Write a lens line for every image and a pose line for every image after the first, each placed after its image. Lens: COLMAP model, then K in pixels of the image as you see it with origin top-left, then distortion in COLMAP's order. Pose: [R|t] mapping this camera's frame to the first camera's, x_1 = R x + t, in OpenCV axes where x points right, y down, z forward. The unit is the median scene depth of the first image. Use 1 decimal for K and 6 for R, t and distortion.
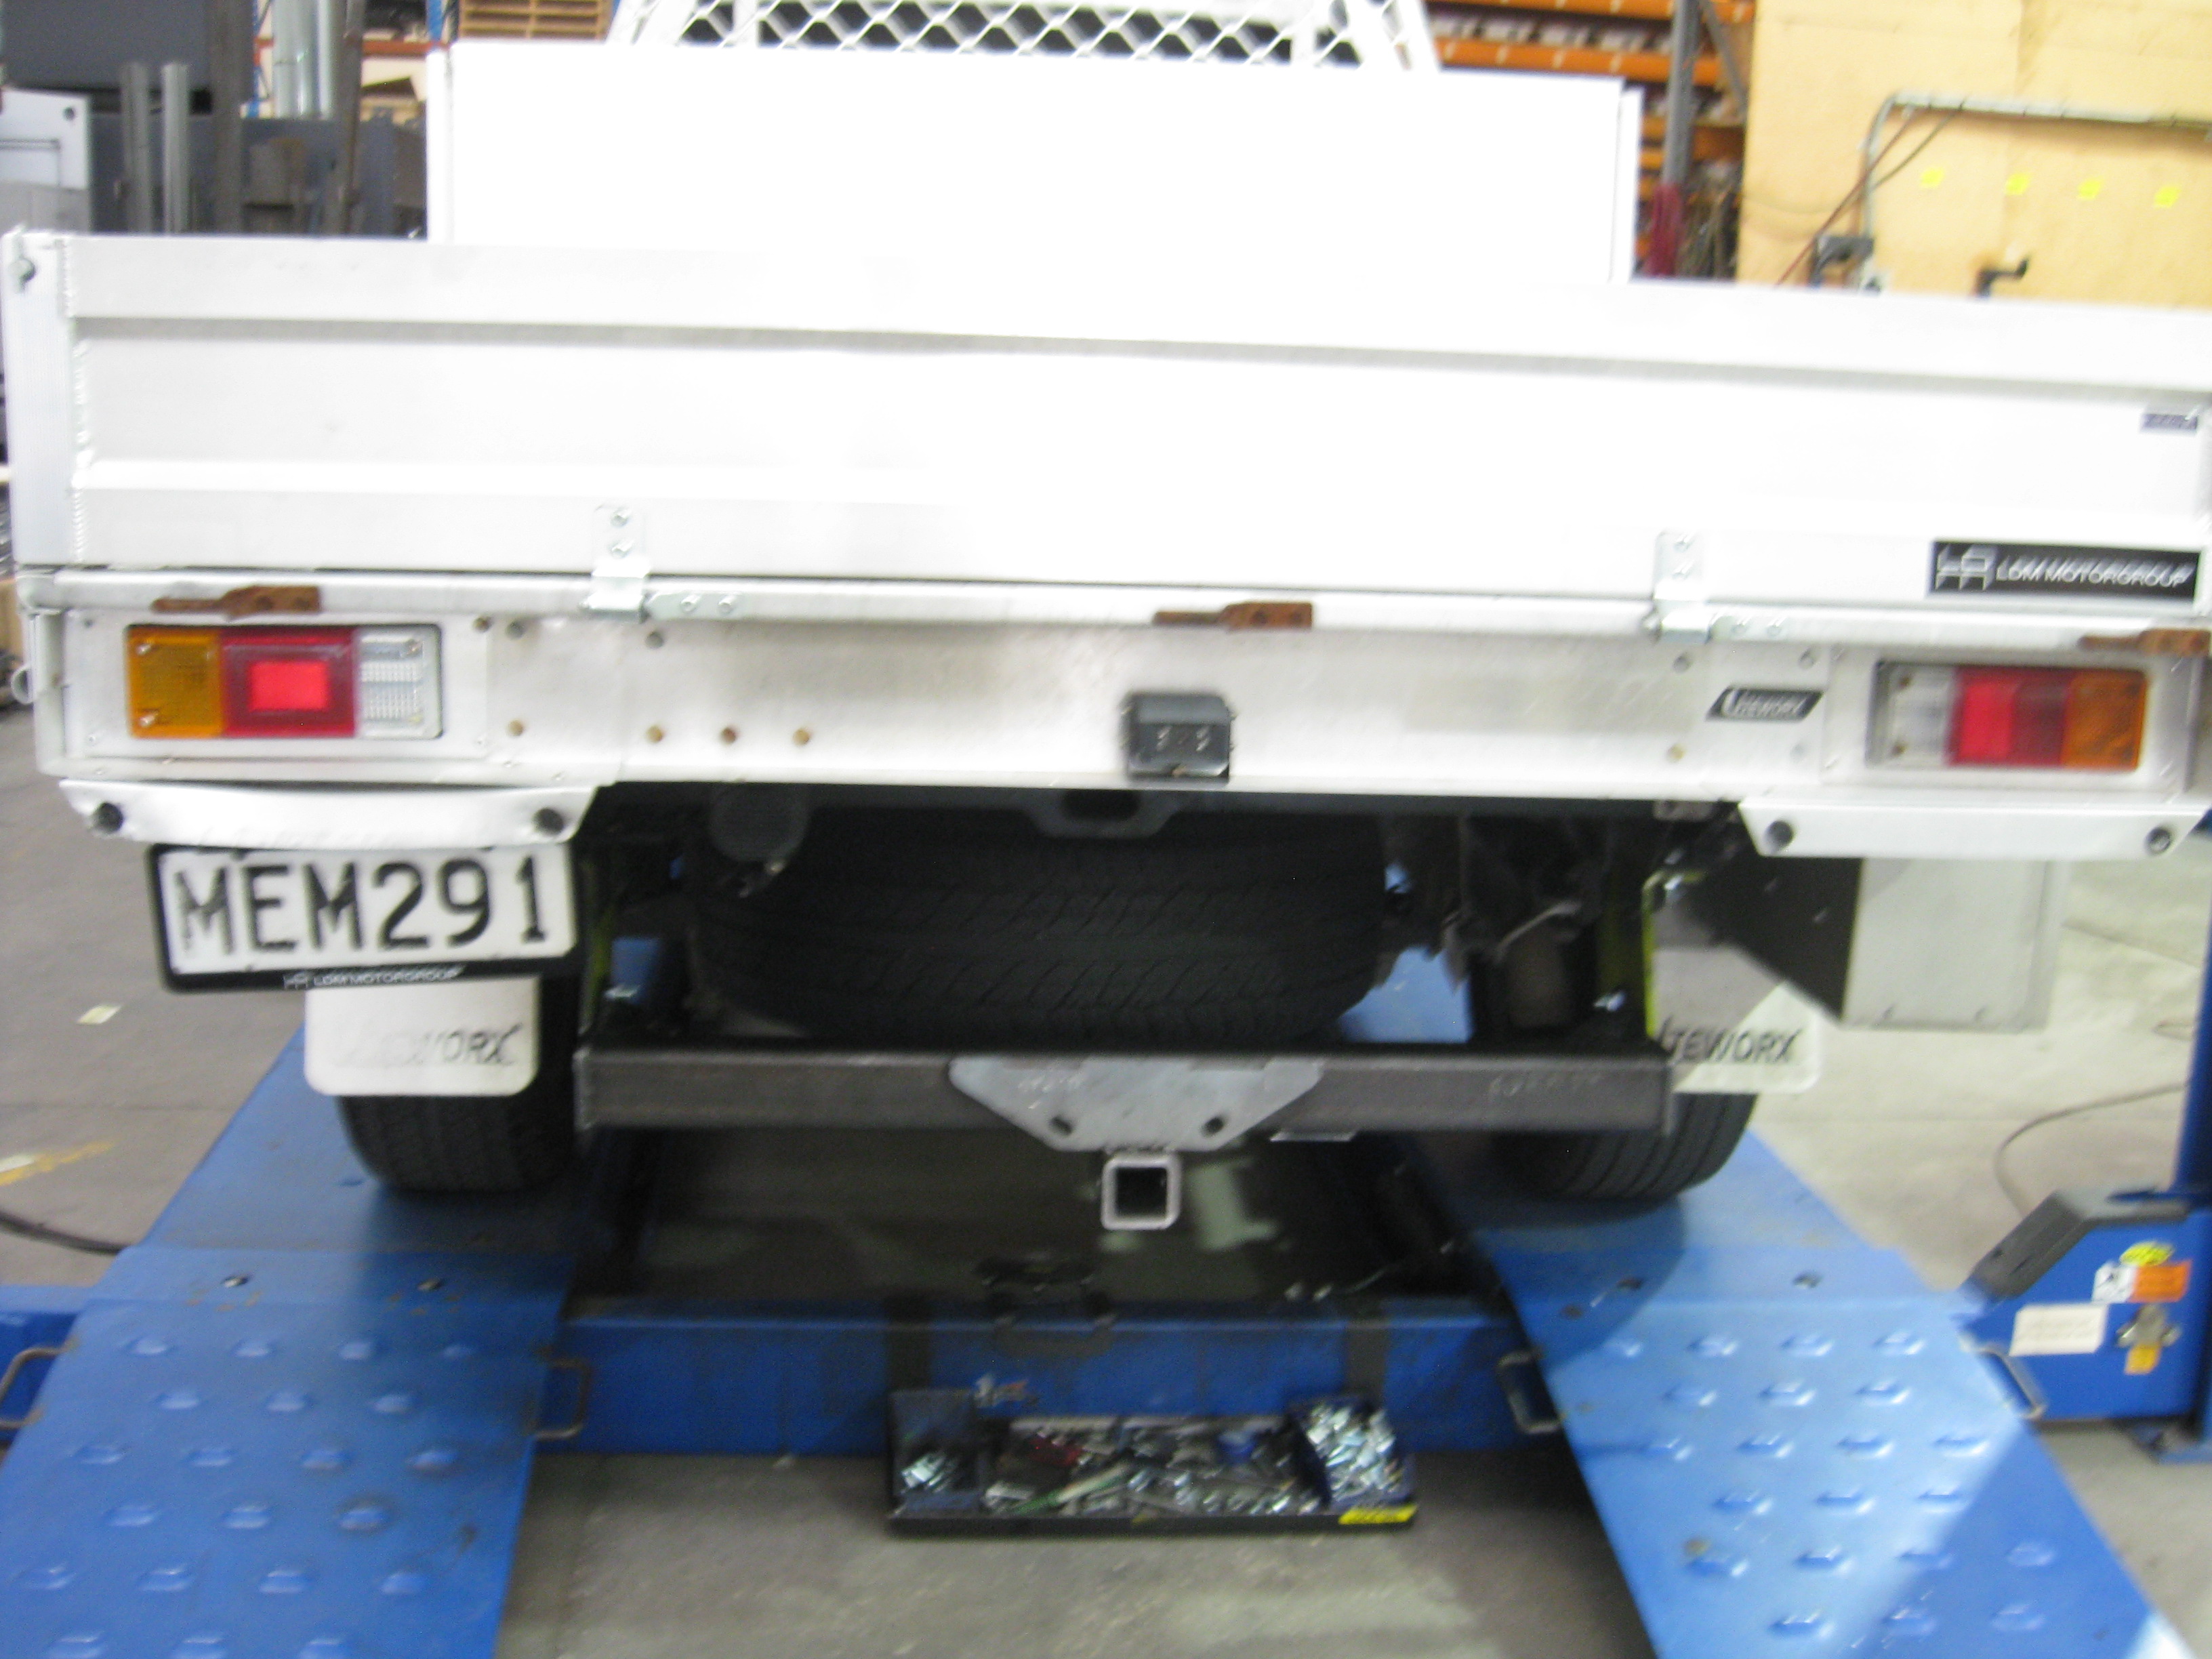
lens RADIAL K [[2486.8, 0, 1108.9], [0, 2486.8, 838.3], [0, 0, 1]] dist [-0.097935, 0.000000]
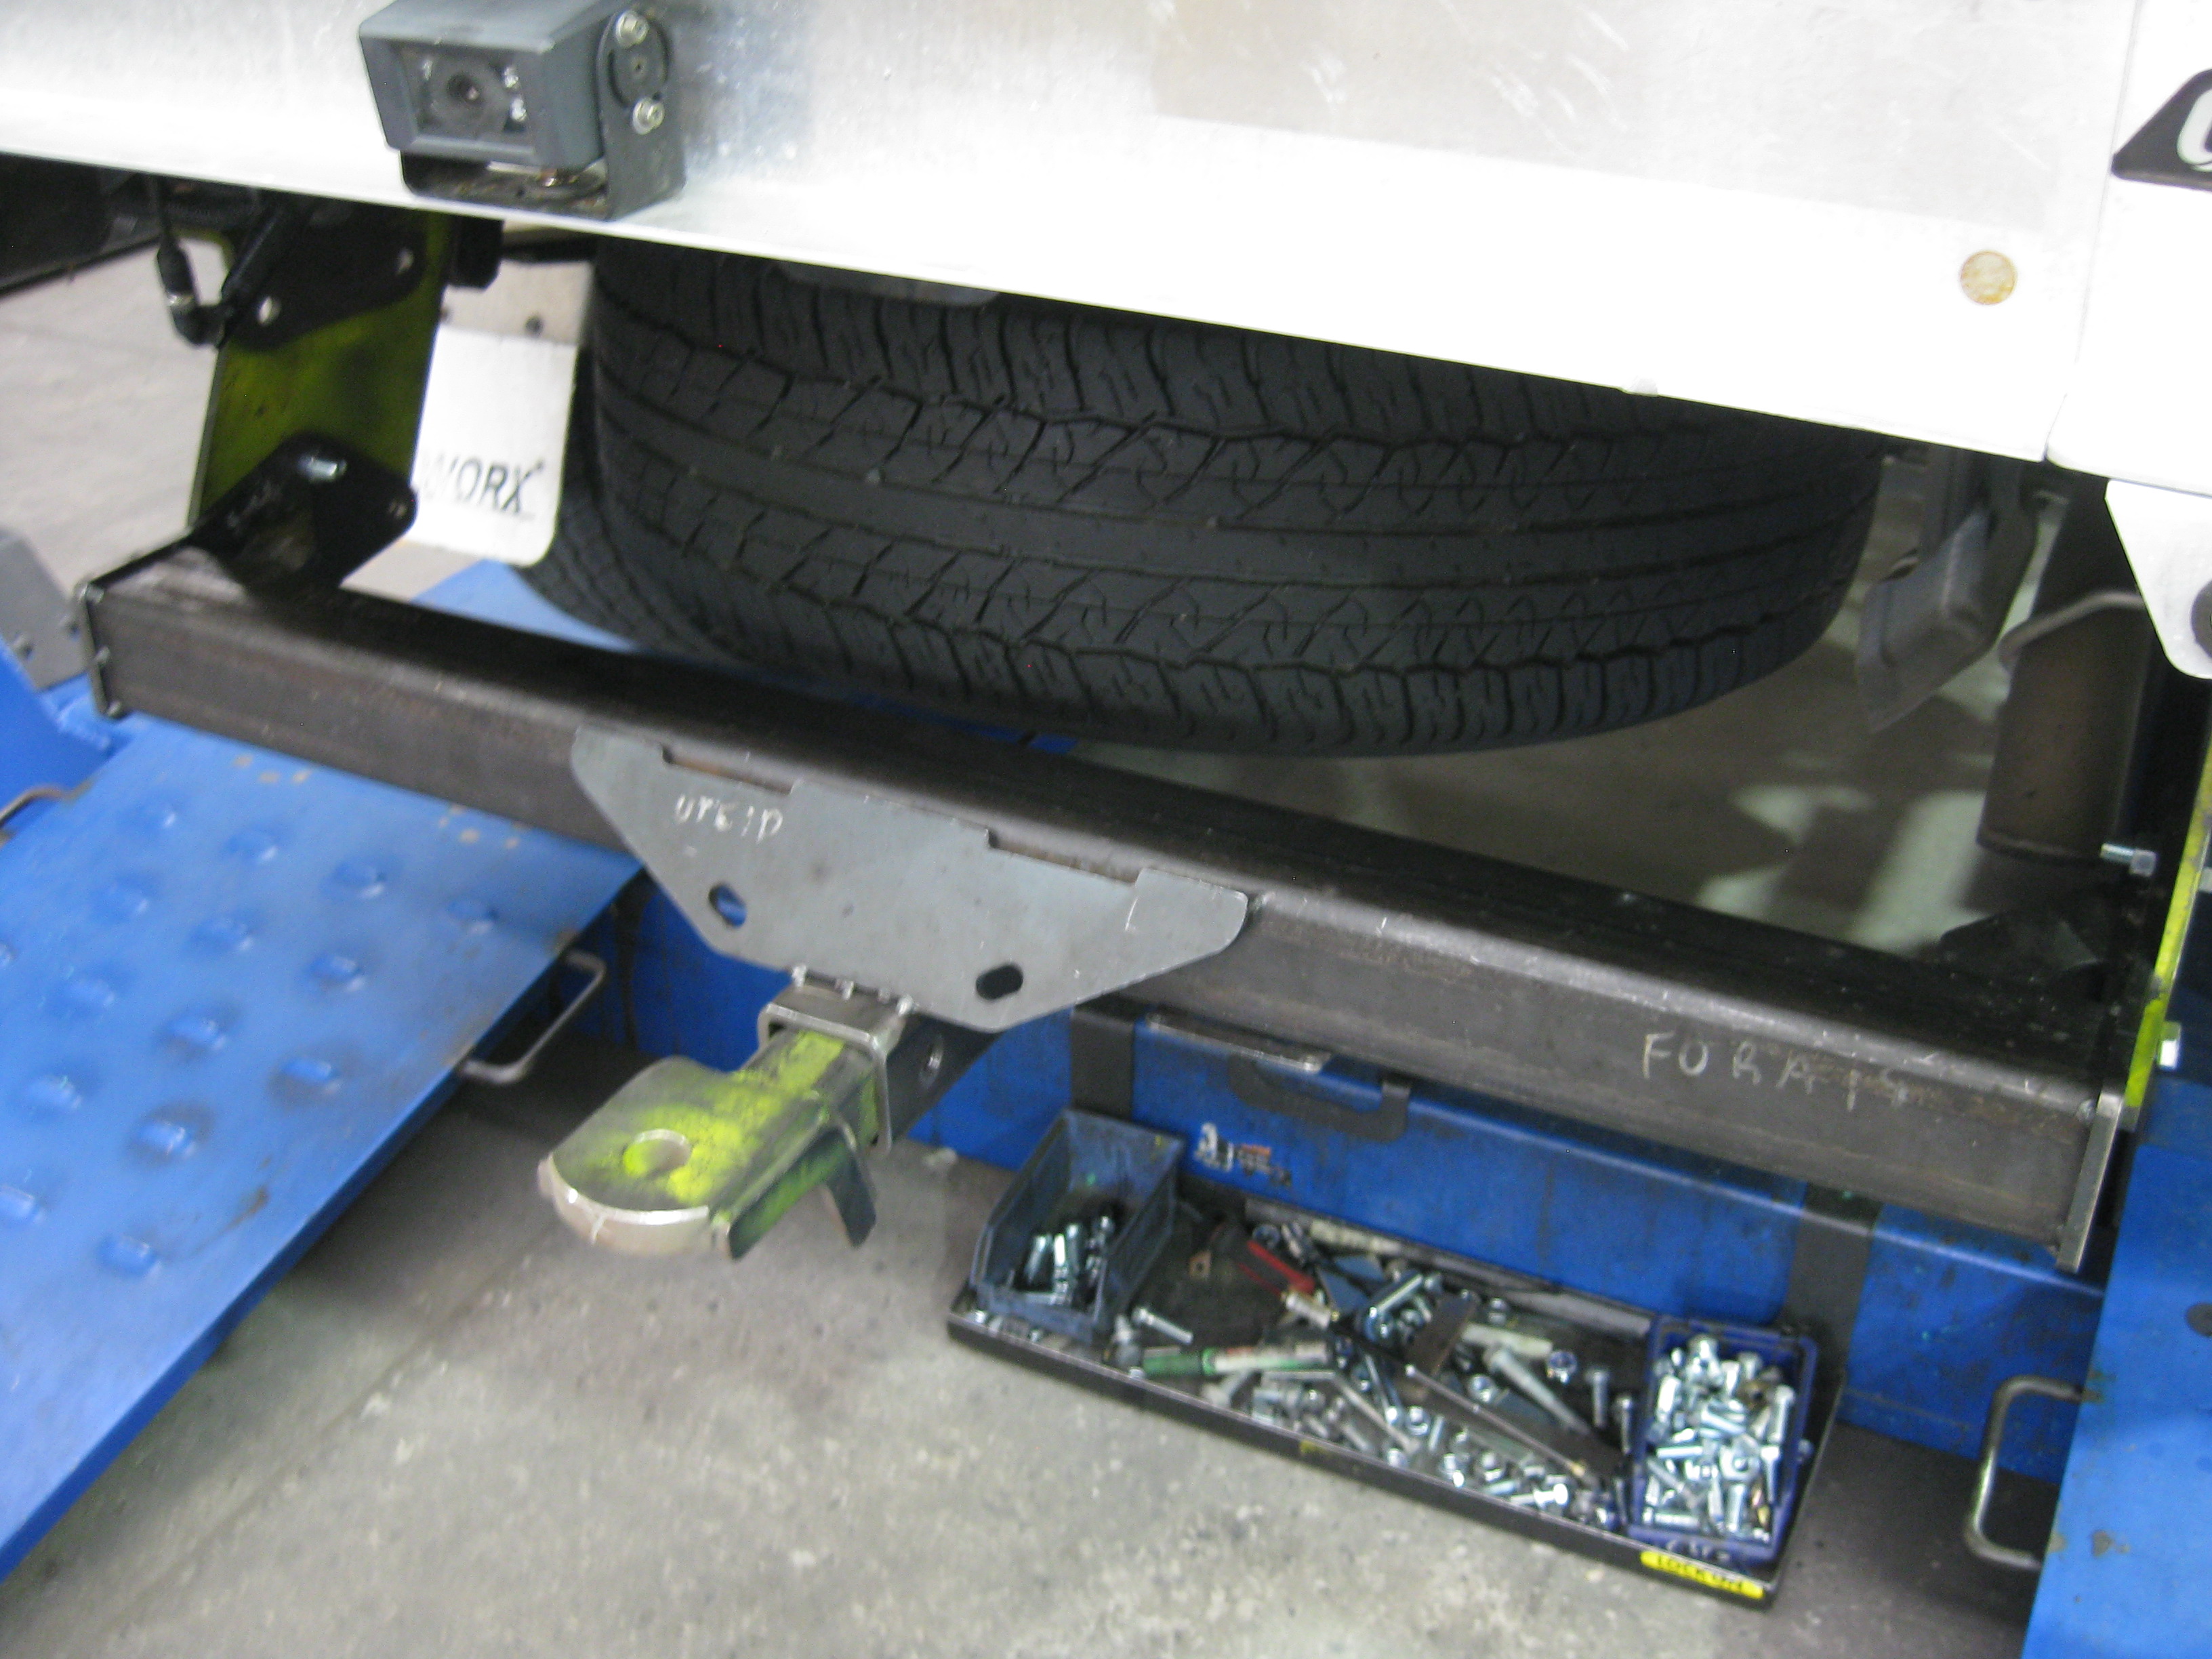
lens RADIAL K [[2486.8, 0, 1115.1], [0, 2486.8, 834.4], [0, 0, 1]] dist [-0.097935, 0.000000]
pose [[0.867475, 0.216053, -0.448116, 0.198950], [-0.083799, 0.951360, 0.296465, -0.035460], [0.490372, -0.219624, 0.843386, 0.489908]]
